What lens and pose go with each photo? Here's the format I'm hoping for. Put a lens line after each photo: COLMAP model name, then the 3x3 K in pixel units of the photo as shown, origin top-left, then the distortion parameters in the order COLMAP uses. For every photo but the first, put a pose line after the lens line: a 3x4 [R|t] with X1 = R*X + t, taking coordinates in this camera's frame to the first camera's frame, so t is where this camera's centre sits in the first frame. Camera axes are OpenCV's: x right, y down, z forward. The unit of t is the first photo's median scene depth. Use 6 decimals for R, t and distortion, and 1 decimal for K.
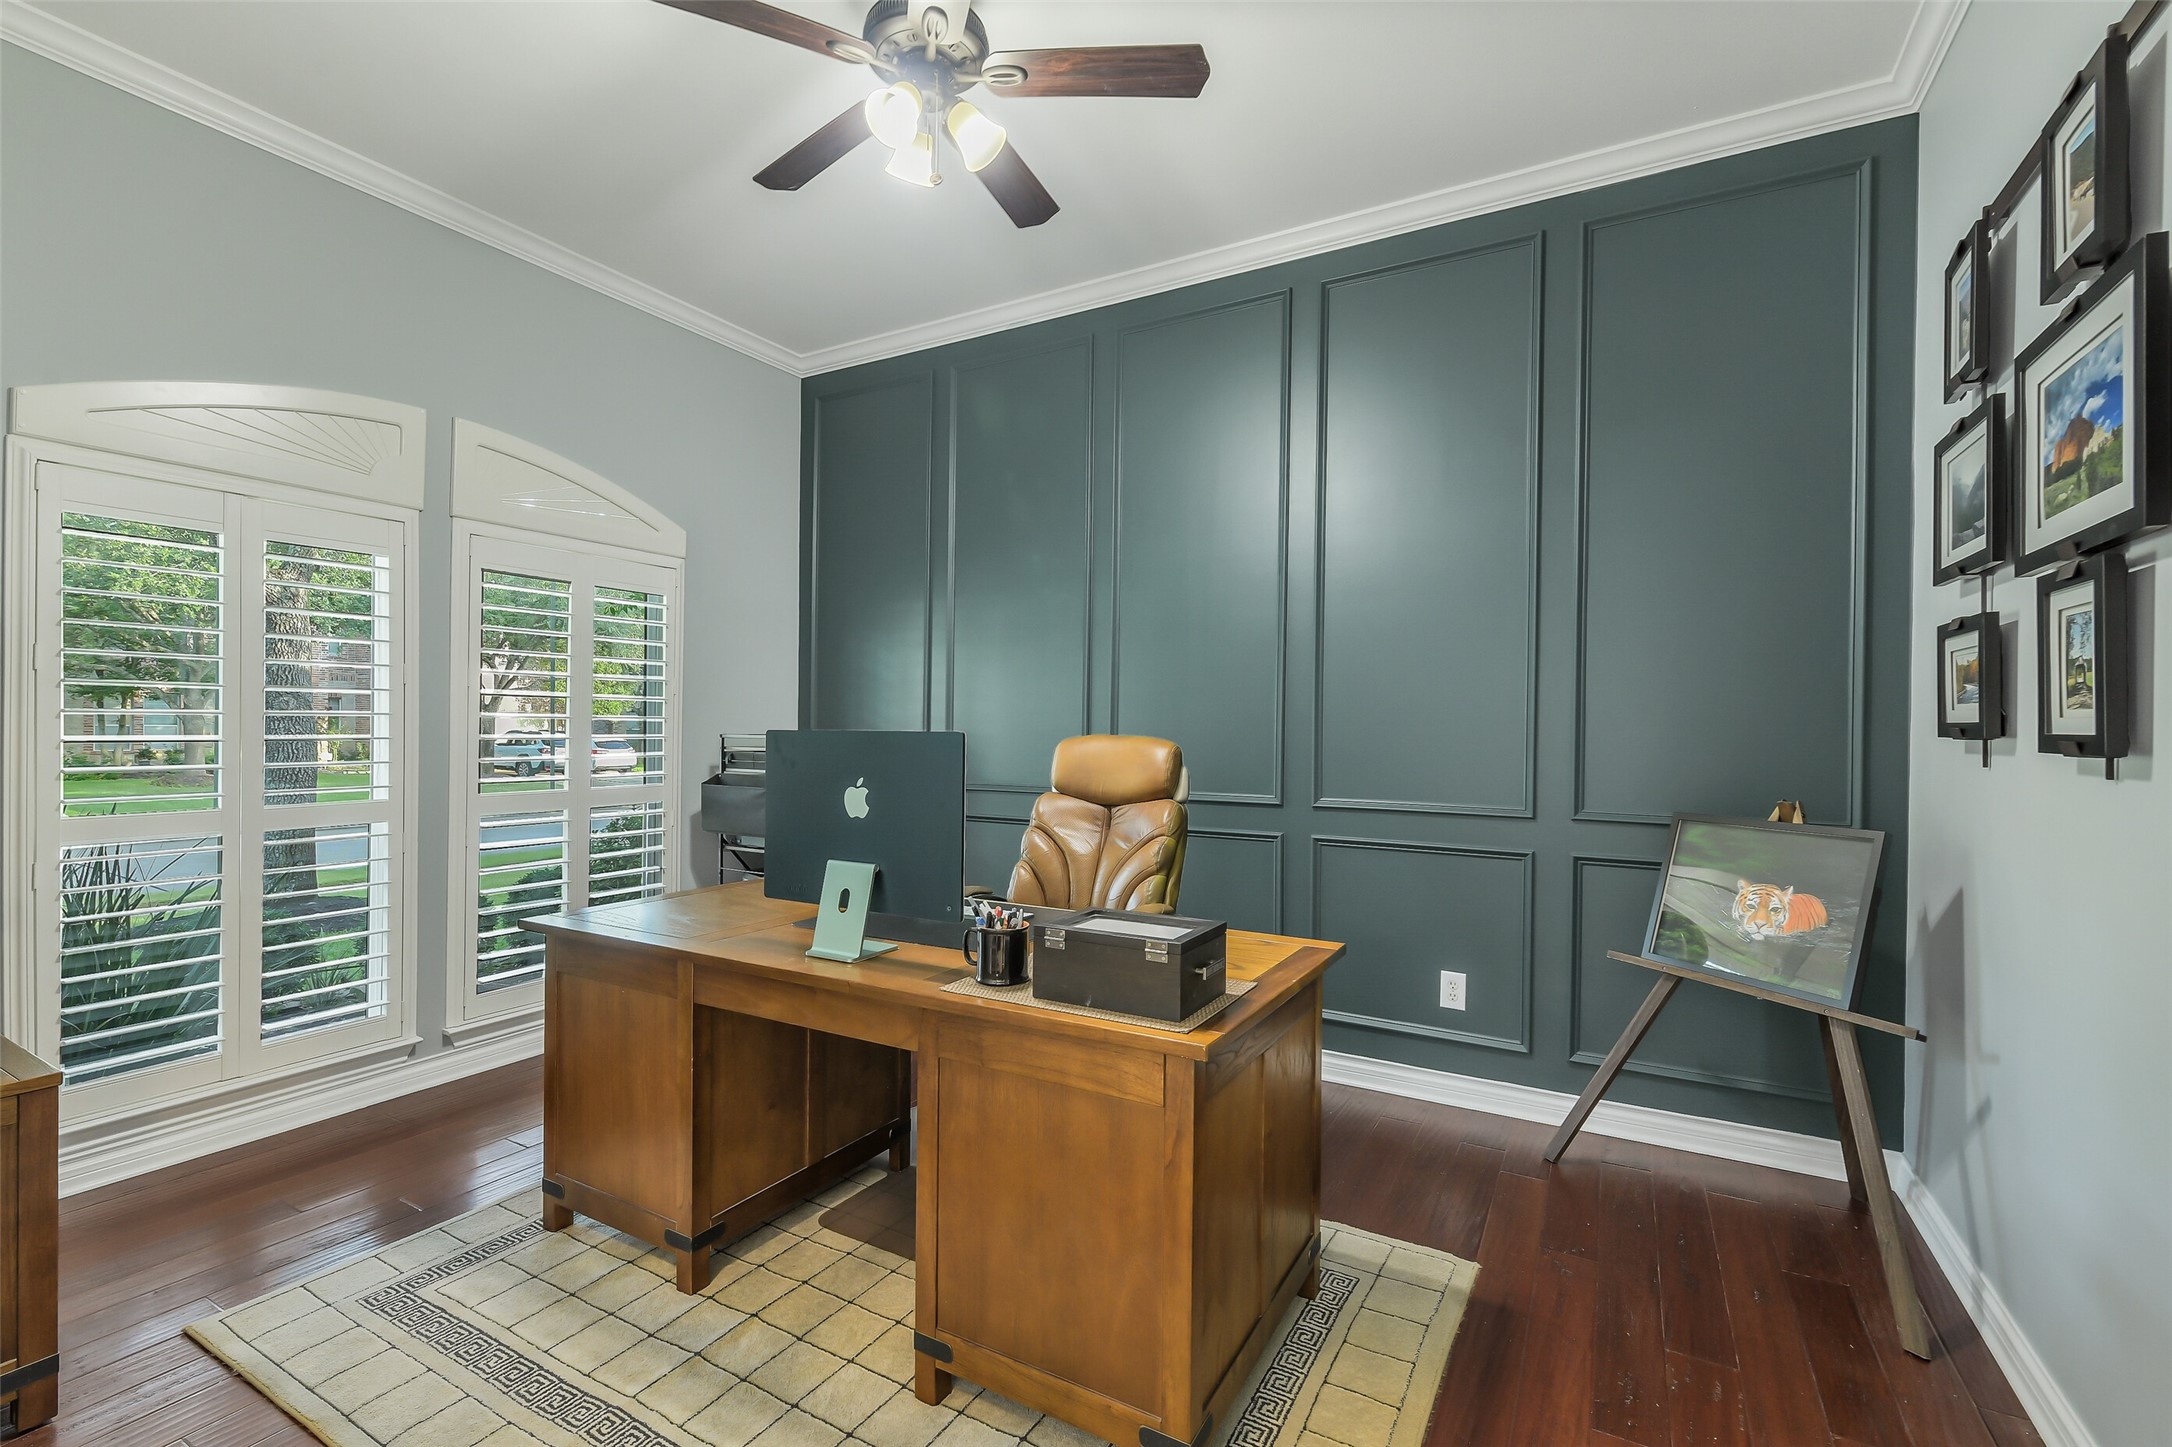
lens RADIAL K [[952.6, 0, 1083.1], [0, 952.6, 726.6], [0, 0, 1]] dist [-0.002915, -0.000288]
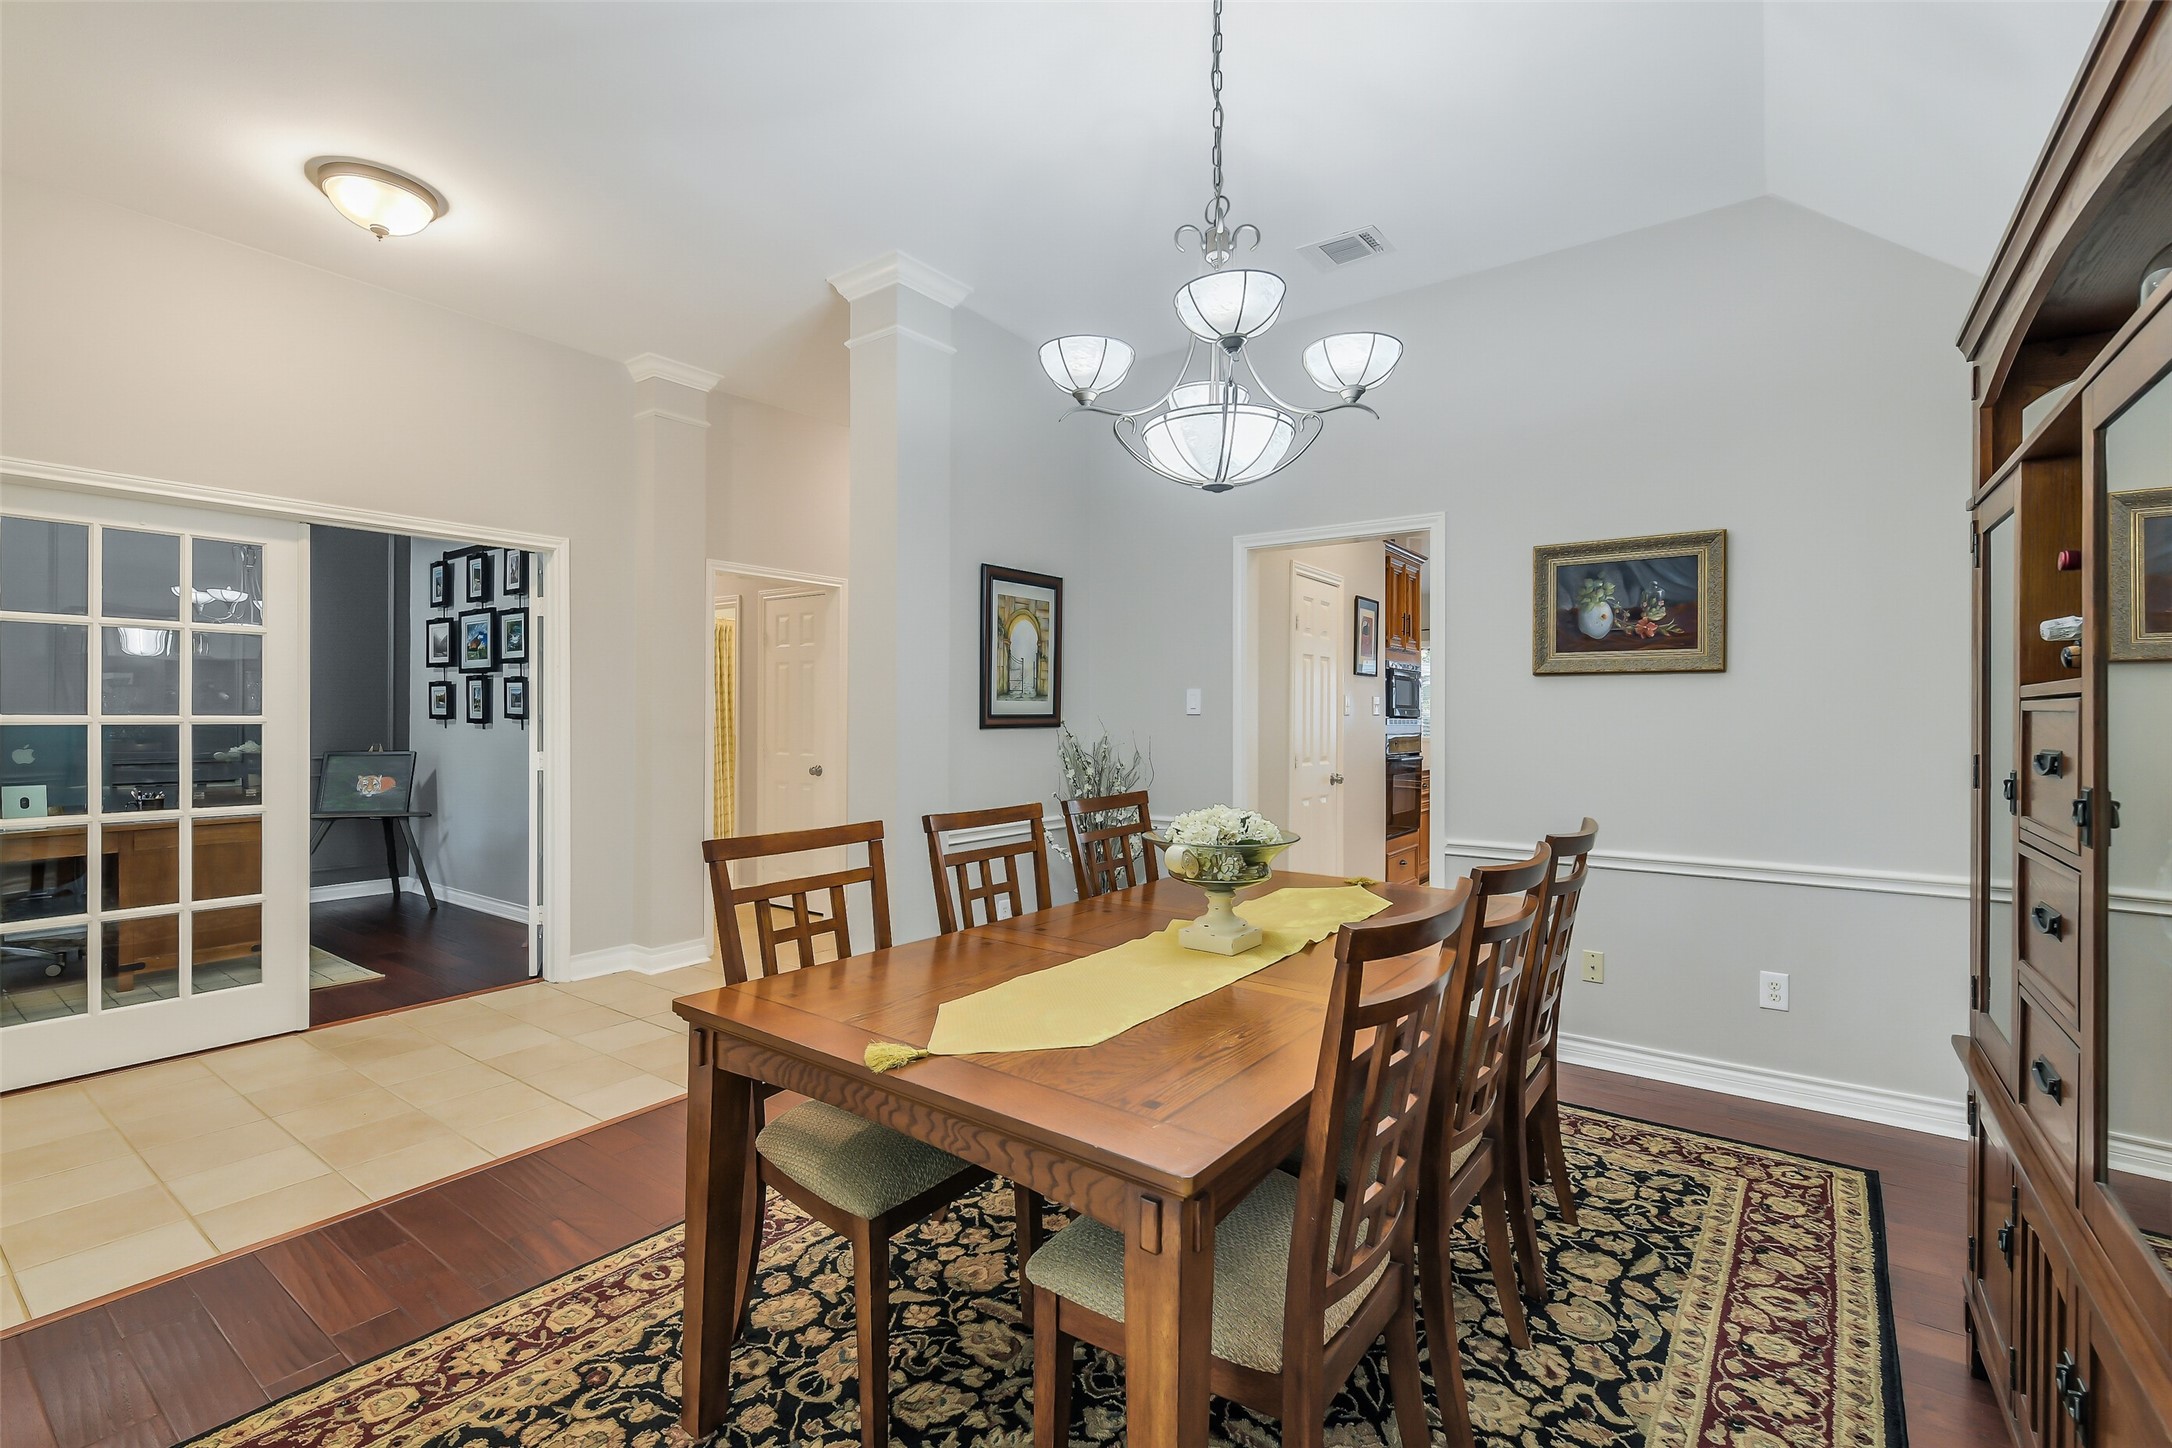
lens RADIAL K [[952.6, 0, 1084.2], [0, 952.6, 724.0], [0, 0, 1]] dist [-0.002915, -0.000288]
pose [[0.112249, -0.017123, 0.993533, -1.953011], [-0.002675, 0.999843, 0.017534, -0.032909], [-0.993676, -0.004626, 0.112186, -1.466736]]
